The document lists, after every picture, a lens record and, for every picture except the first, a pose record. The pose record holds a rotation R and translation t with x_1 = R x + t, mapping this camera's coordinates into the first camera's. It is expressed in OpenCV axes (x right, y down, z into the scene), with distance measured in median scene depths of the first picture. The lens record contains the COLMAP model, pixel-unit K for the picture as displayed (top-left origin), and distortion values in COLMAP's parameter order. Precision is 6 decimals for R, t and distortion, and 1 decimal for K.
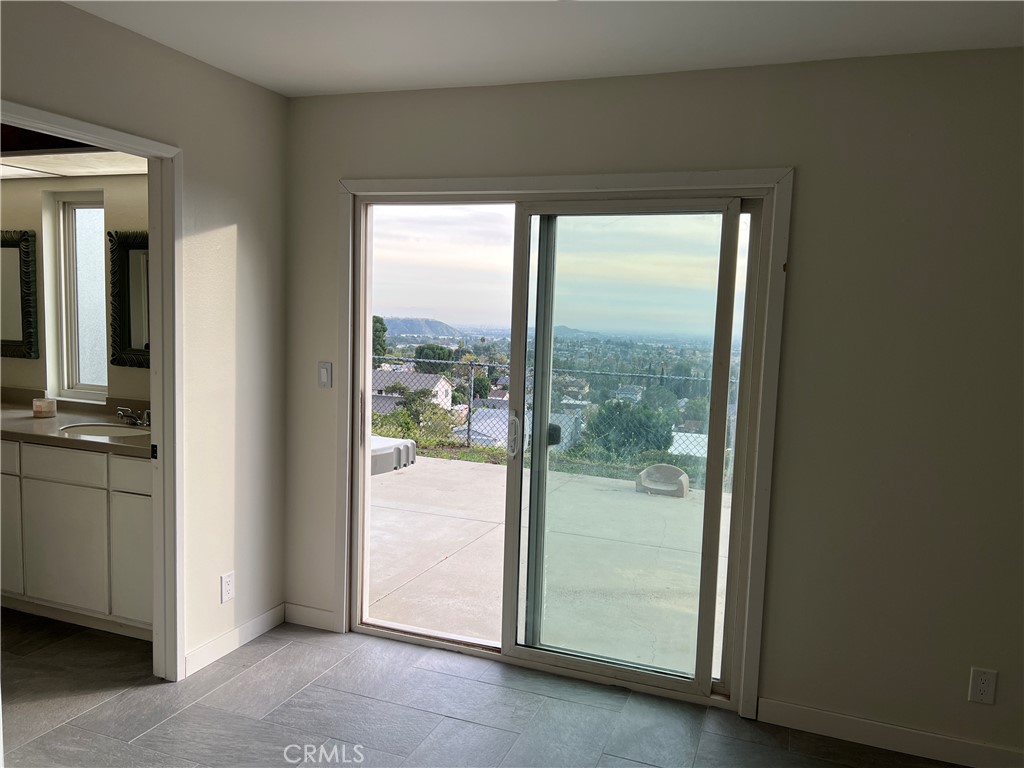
lens RADIAL K [[766.1, 0, 510.0], [0, 766.1, 391.1], [0, 0, 1]] dist [0.057662, -0.071603]
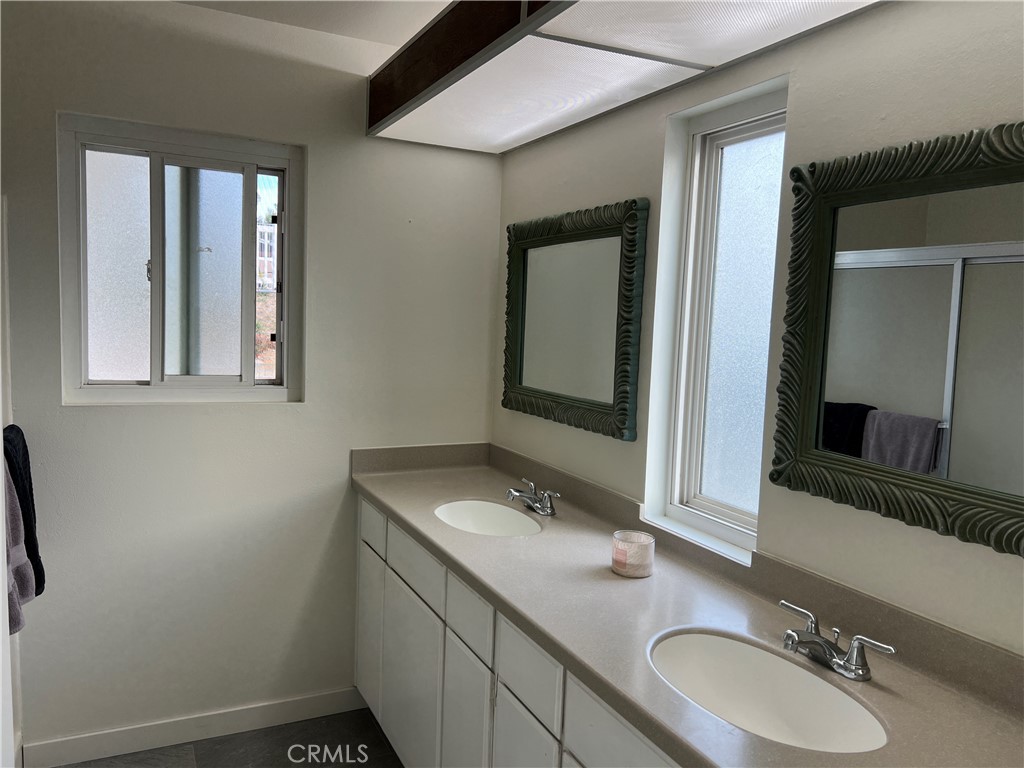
lens RADIAL K [[766.1, 0, 508.0], [0, 766.1, 387.0], [0, 0, 1]] dist [0.057662, -0.071603]
pose [[0.725832, 0.054994, -0.685670, -0.318677], [-0.084232, 0.996403, -0.009249, -0.067598], [0.682696, 0.064468, 0.727853, 0.564565]]
